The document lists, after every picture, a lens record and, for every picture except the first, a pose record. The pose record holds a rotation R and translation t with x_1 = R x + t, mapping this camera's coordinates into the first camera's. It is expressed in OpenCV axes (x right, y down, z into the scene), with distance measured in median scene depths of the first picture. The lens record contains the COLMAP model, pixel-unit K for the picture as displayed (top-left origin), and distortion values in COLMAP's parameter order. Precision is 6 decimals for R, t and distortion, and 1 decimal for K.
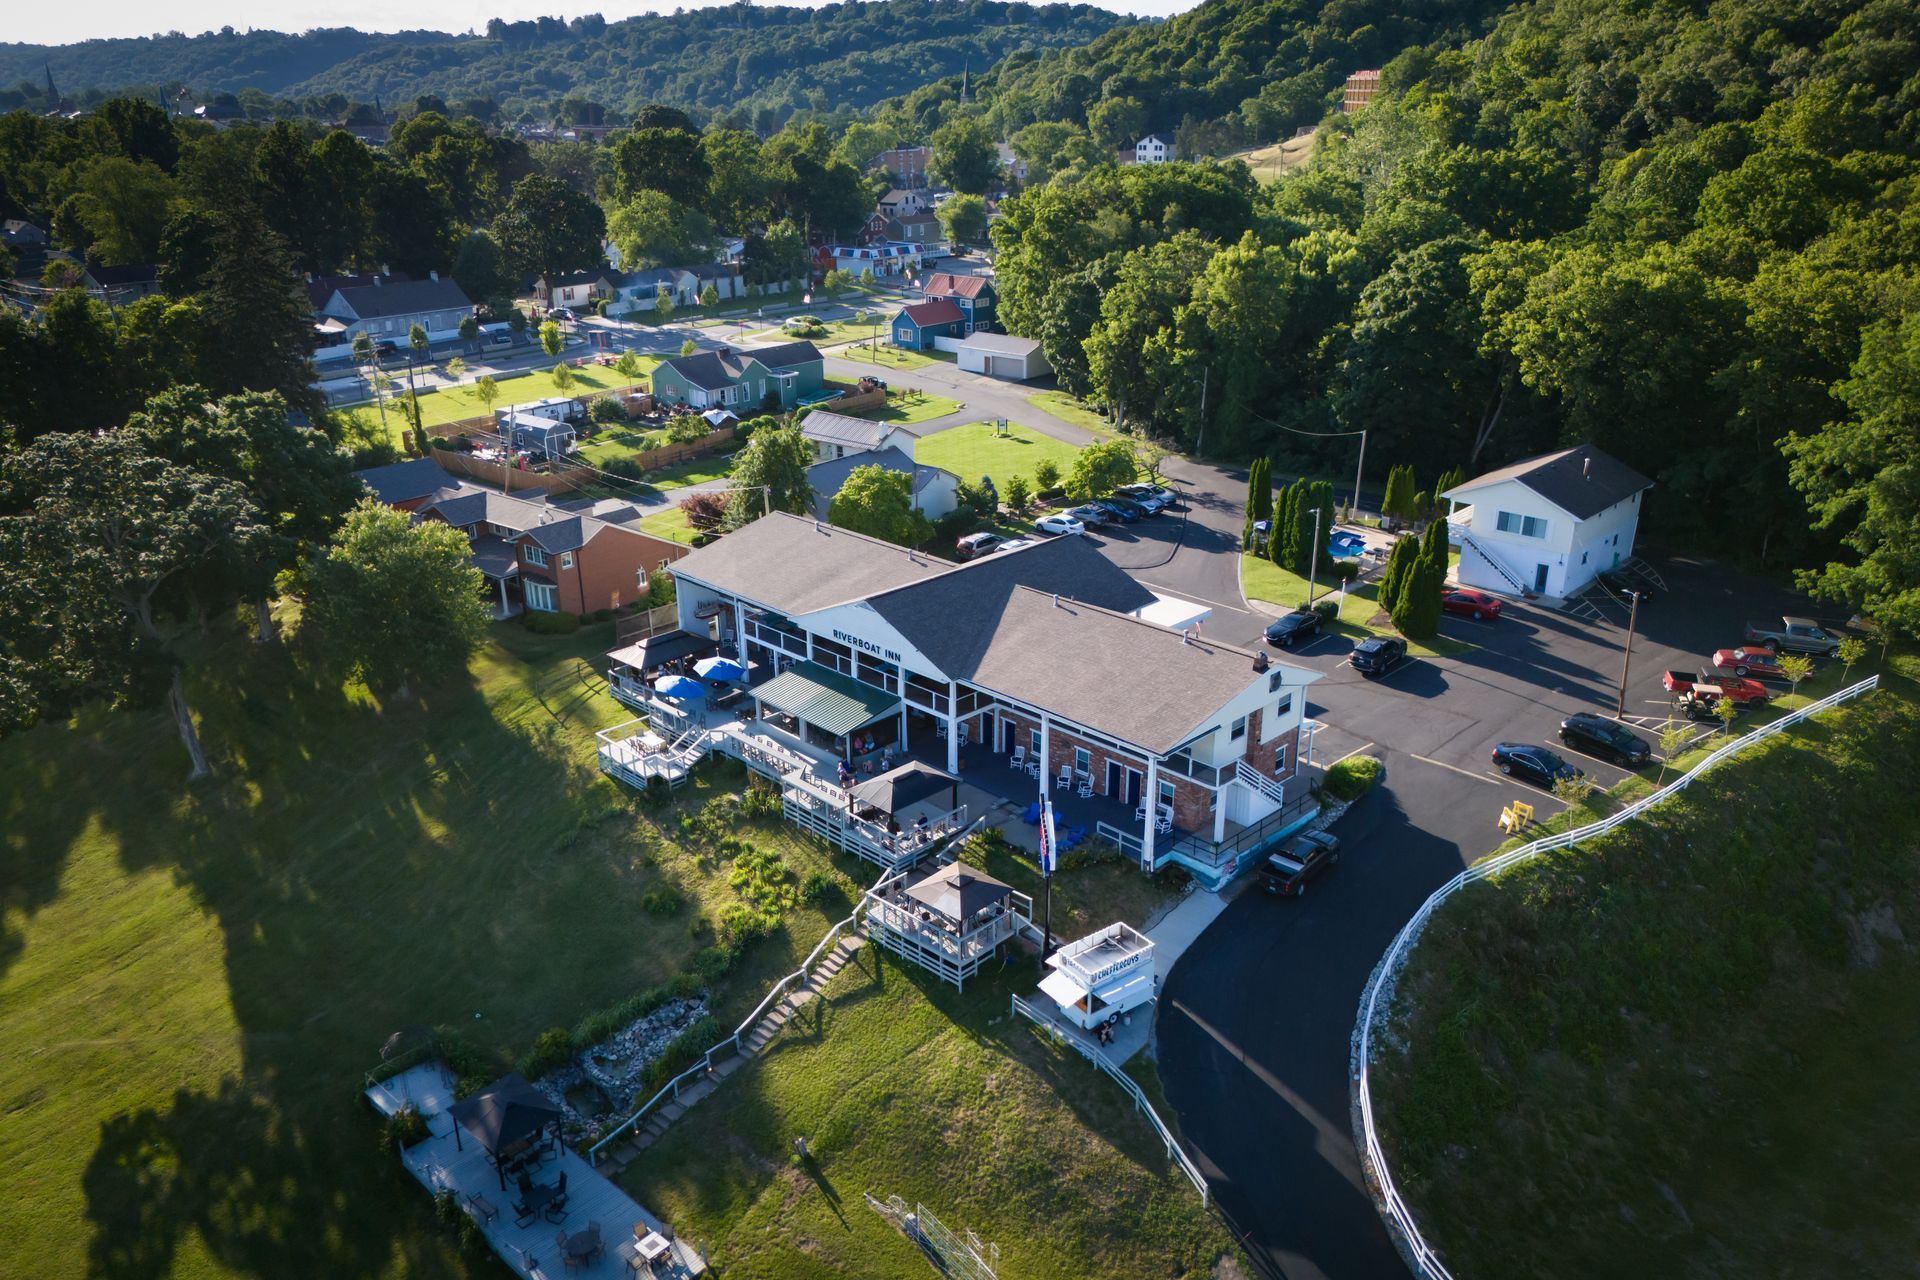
lens RADIAL K [[1339.1, 0, 960.0], [0, 1339.1, 640.0], [0, 0, 1]] dist [-0.004583, -0.004329]
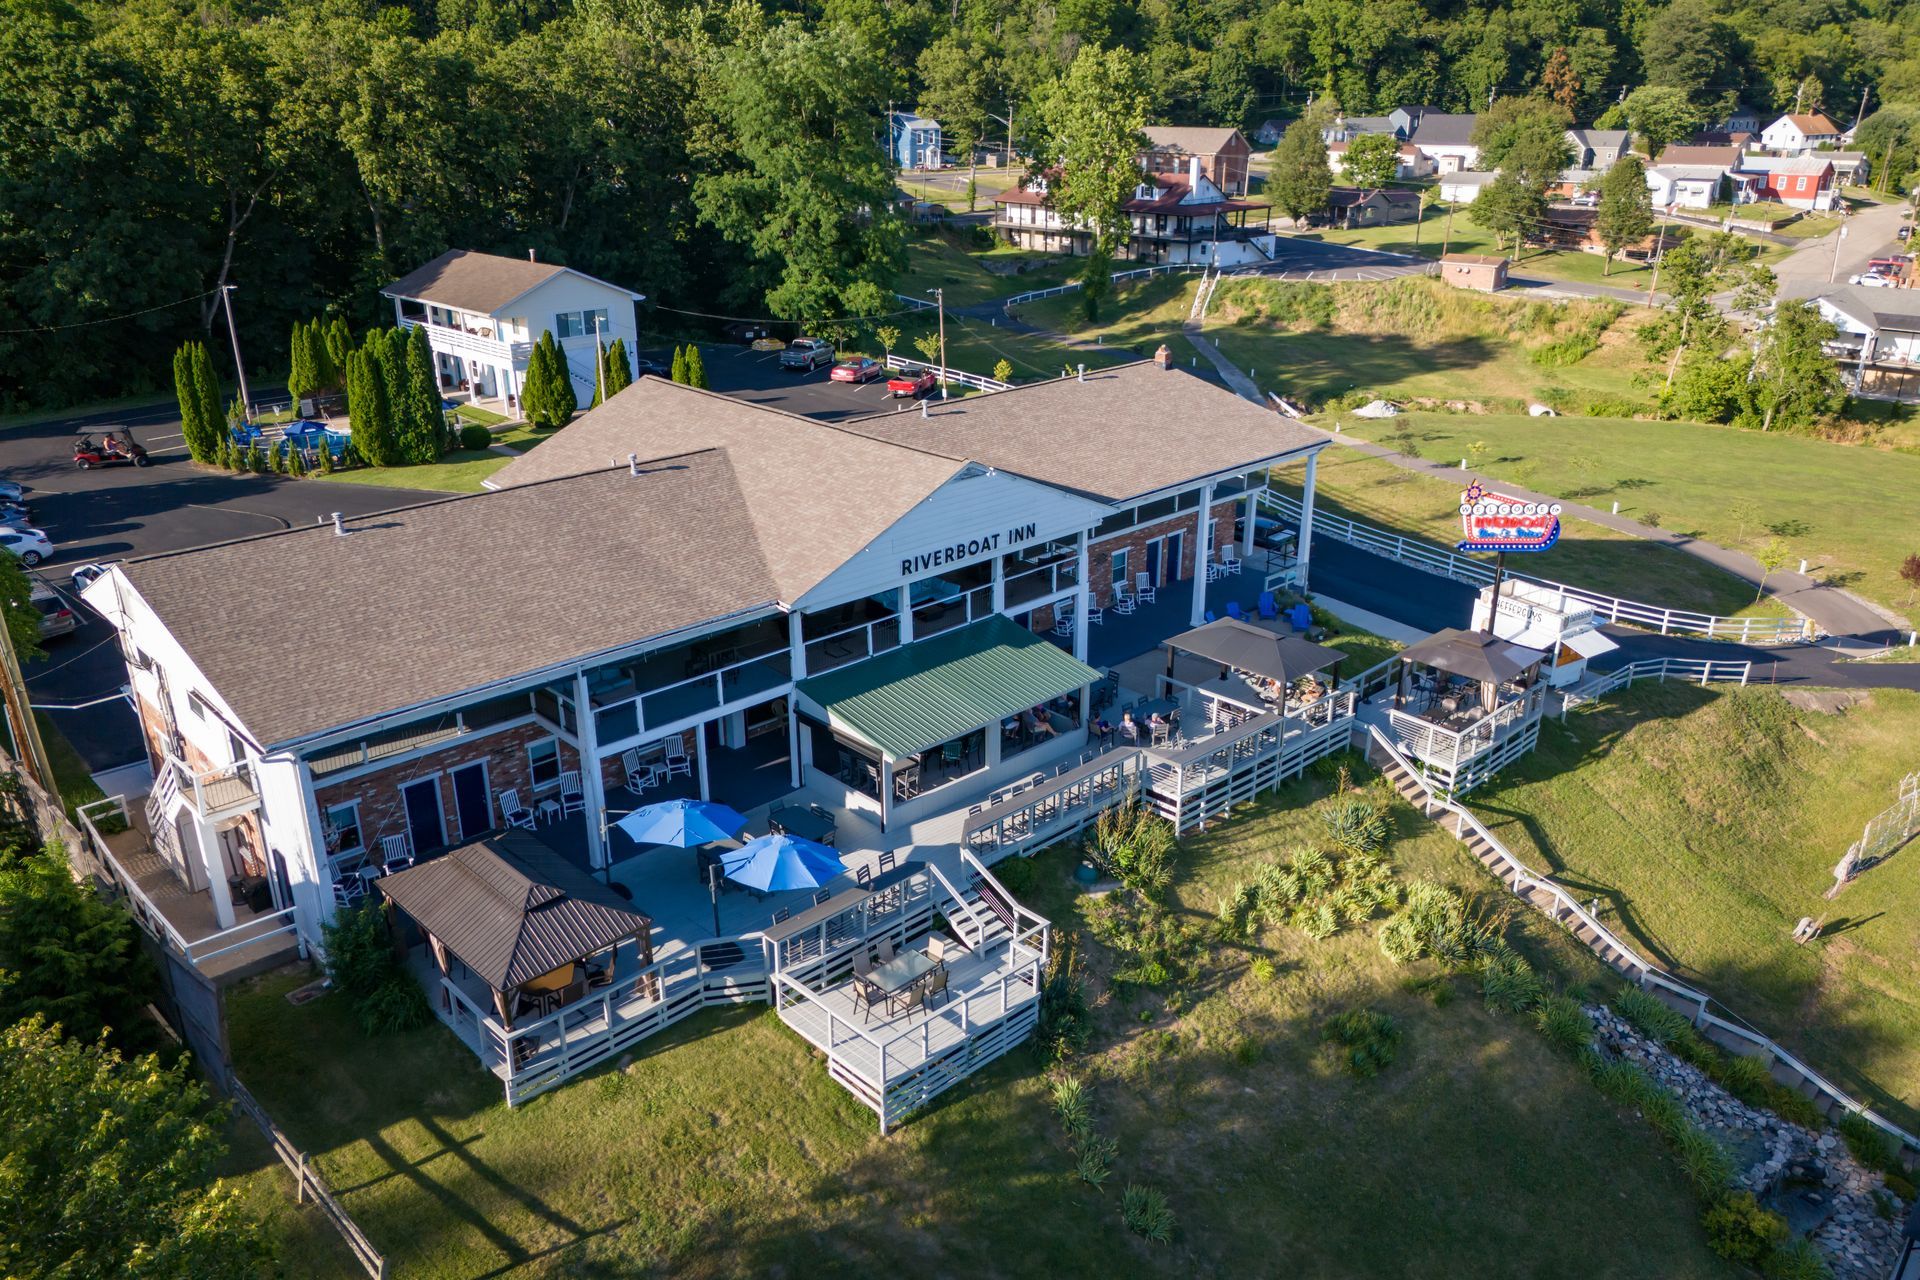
lens RADIAL K [[1339.1, 0, 960.0], [0, 1339.1, 640.0], [0, 0, 1]] dist [-0.004583, -0.004329]
pose [[0.059267, -0.366171, 0.928658, -0.605349], [0.351740, 0.878289, 0.323862, -0.144099], [-0.934220, 0.307452, 0.180851, 0.946451]]
